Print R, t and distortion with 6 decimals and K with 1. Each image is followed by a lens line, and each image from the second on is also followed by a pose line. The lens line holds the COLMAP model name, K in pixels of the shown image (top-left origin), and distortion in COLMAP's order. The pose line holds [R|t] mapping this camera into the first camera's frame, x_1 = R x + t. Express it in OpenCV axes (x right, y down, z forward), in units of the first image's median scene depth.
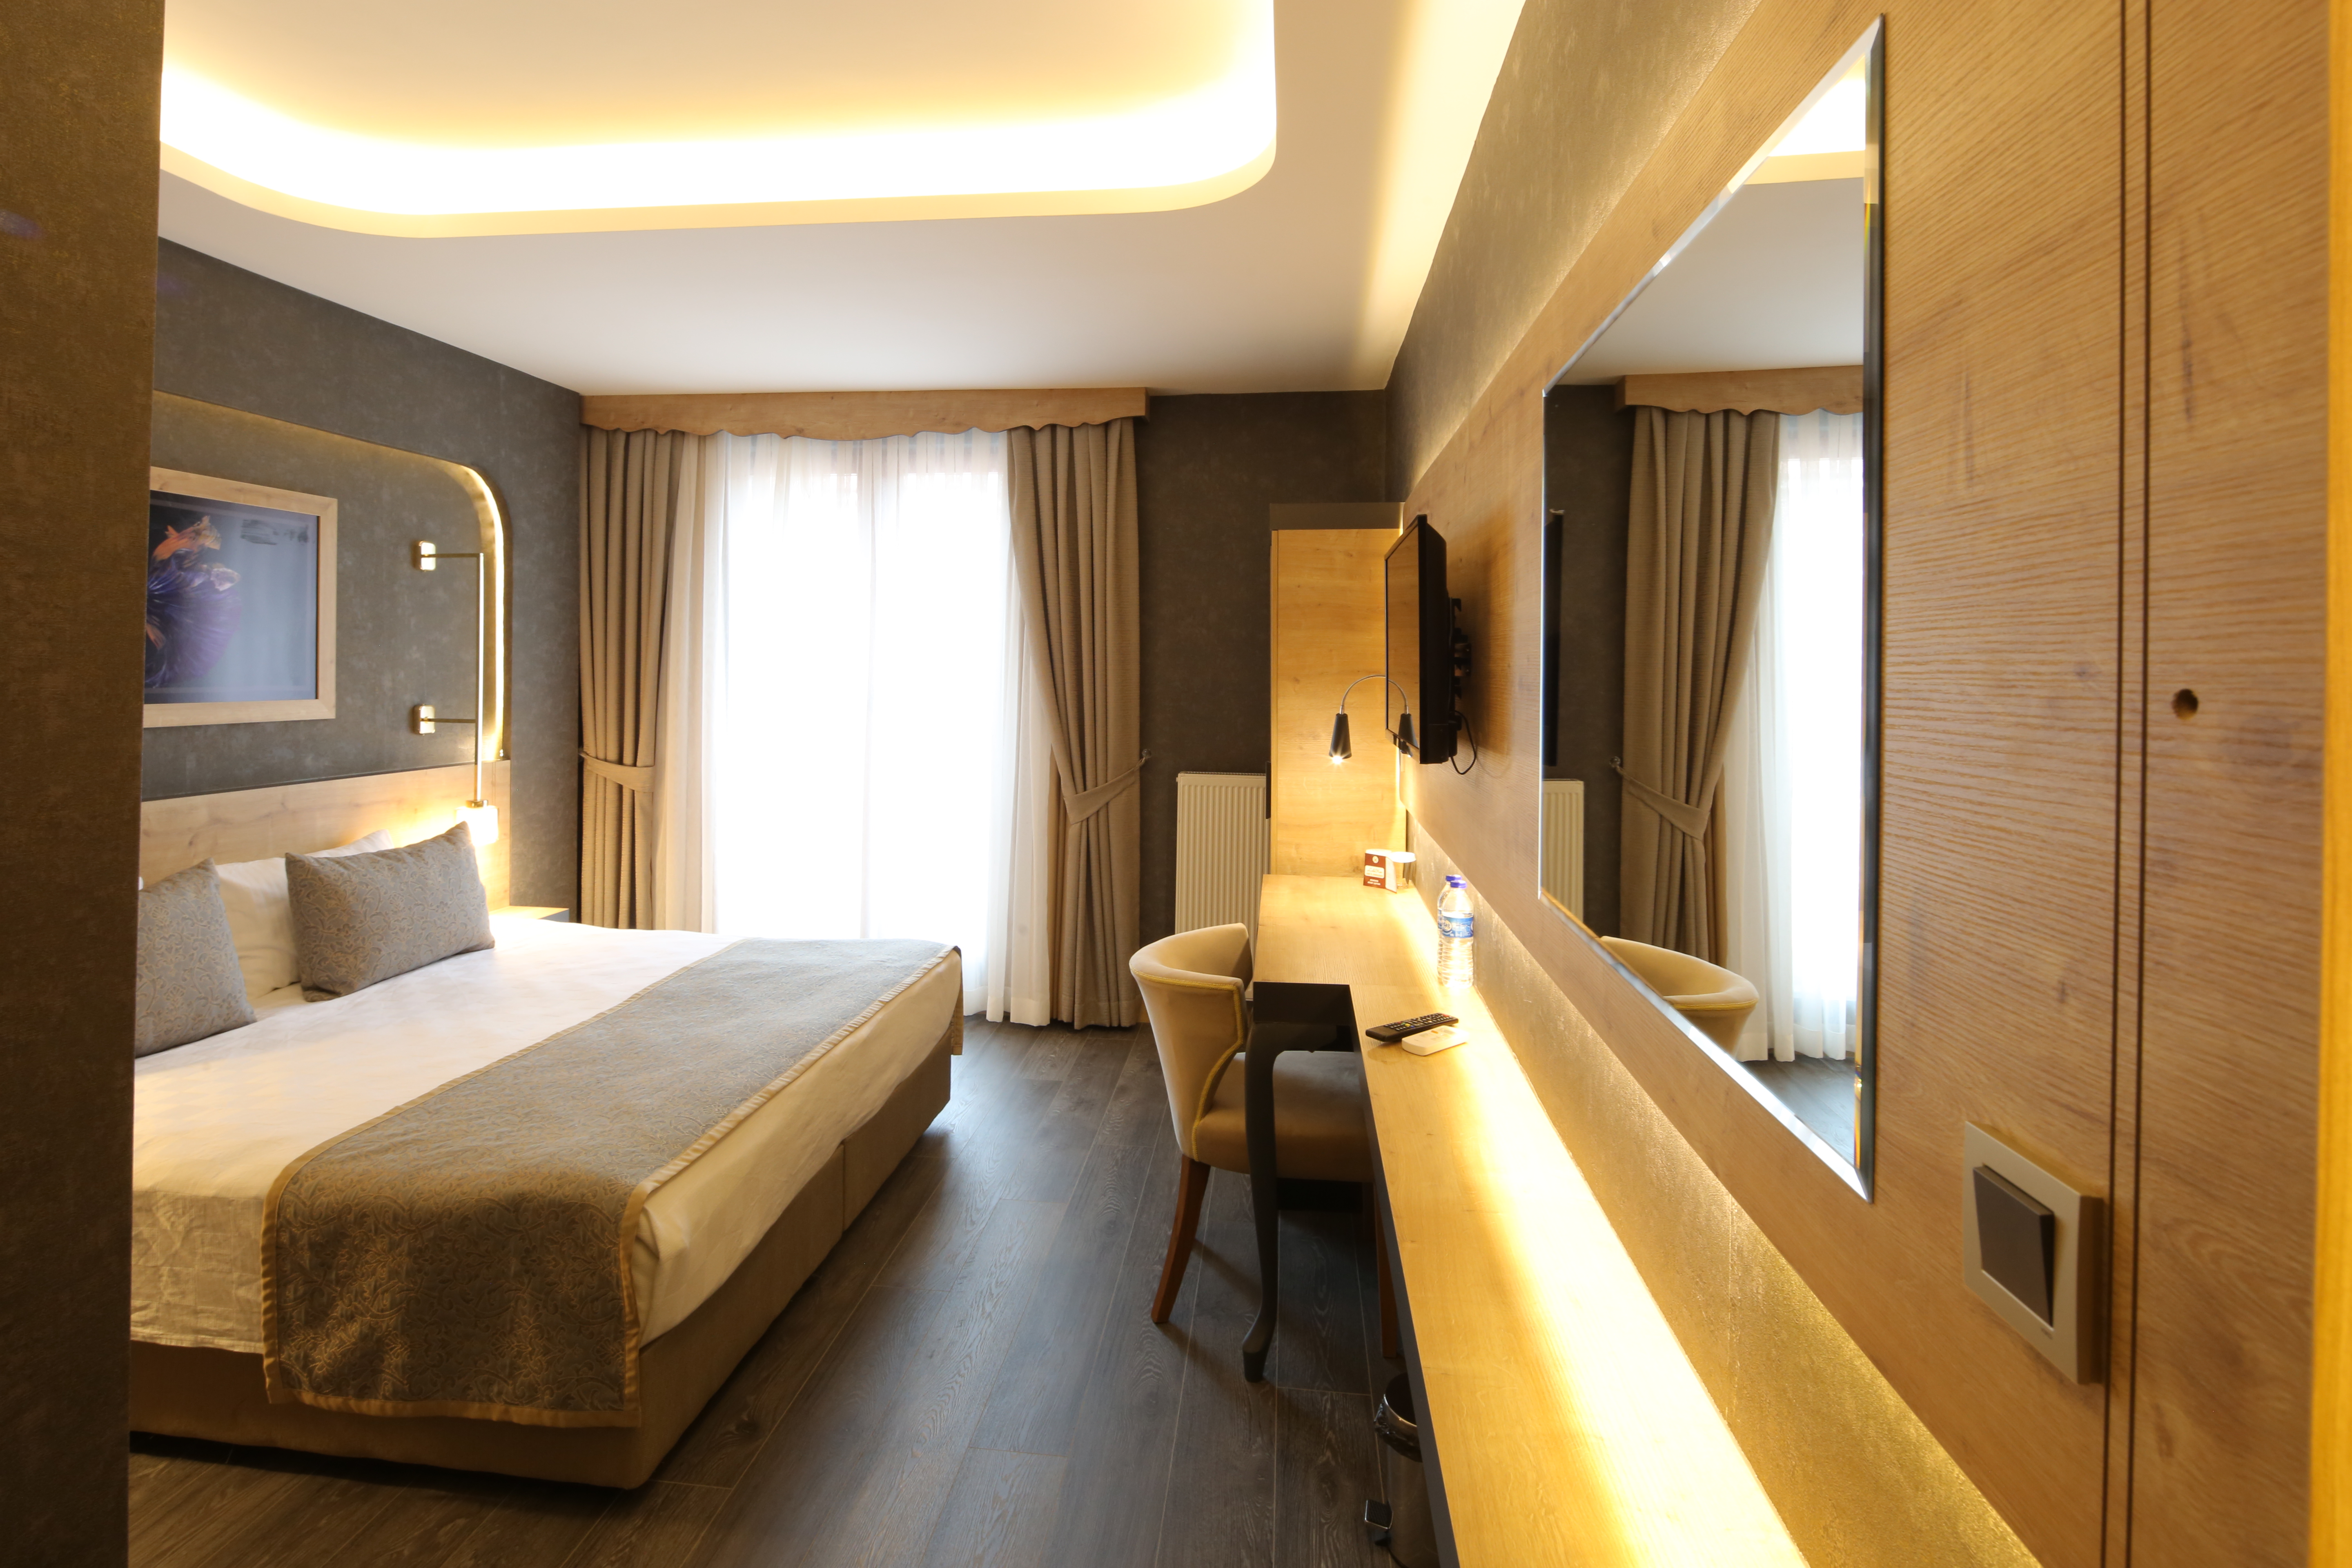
lens RADIAL K [[1142.2, 0, 1150.4], [0, 1142.2, 668.0], [0, 0, 1]] dist [0.000619, -0.000794]
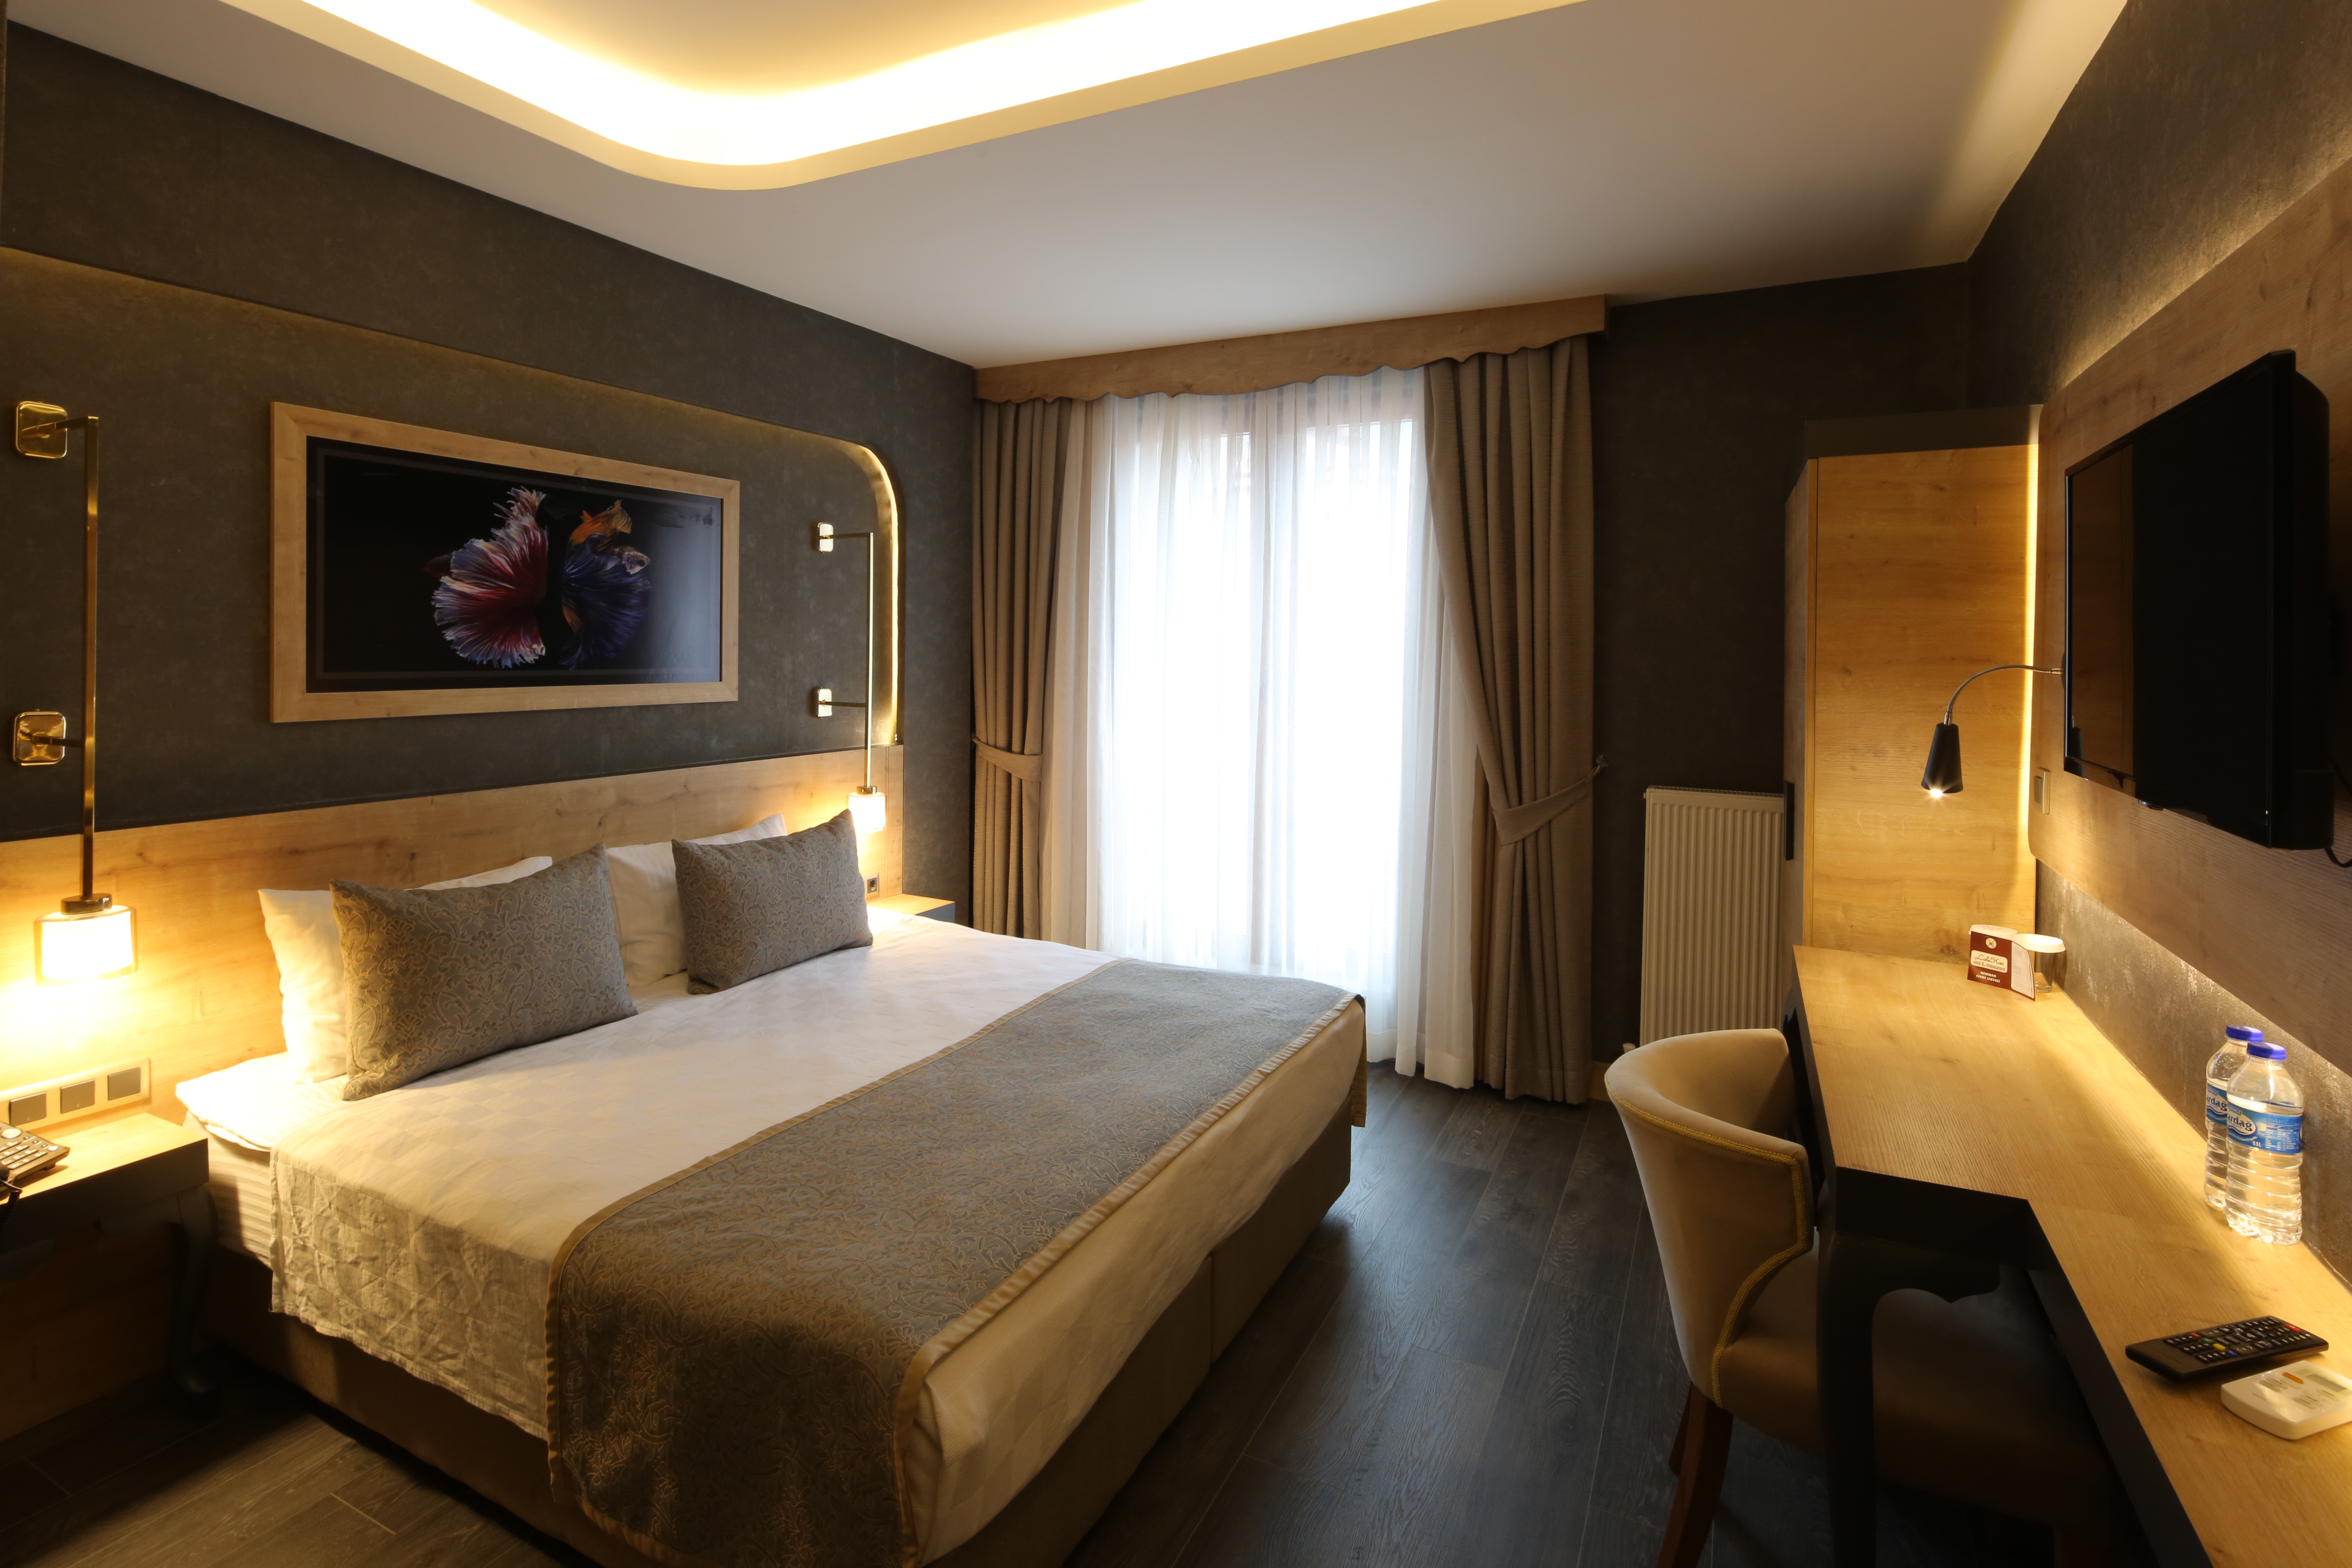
lens RADIAL K [[1142.2, 0, 1150.4], [0, 1142.2, 668.0], [0, 0, 1]] dist [0.000619, -0.000794]
pose [[0.937743, 0.007479, -0.347249, -0.029863], [-0.002199, 0.999876, 0.015597, -0.001149], [0.347323, -0.013863, 0.937643, 0.201960]]
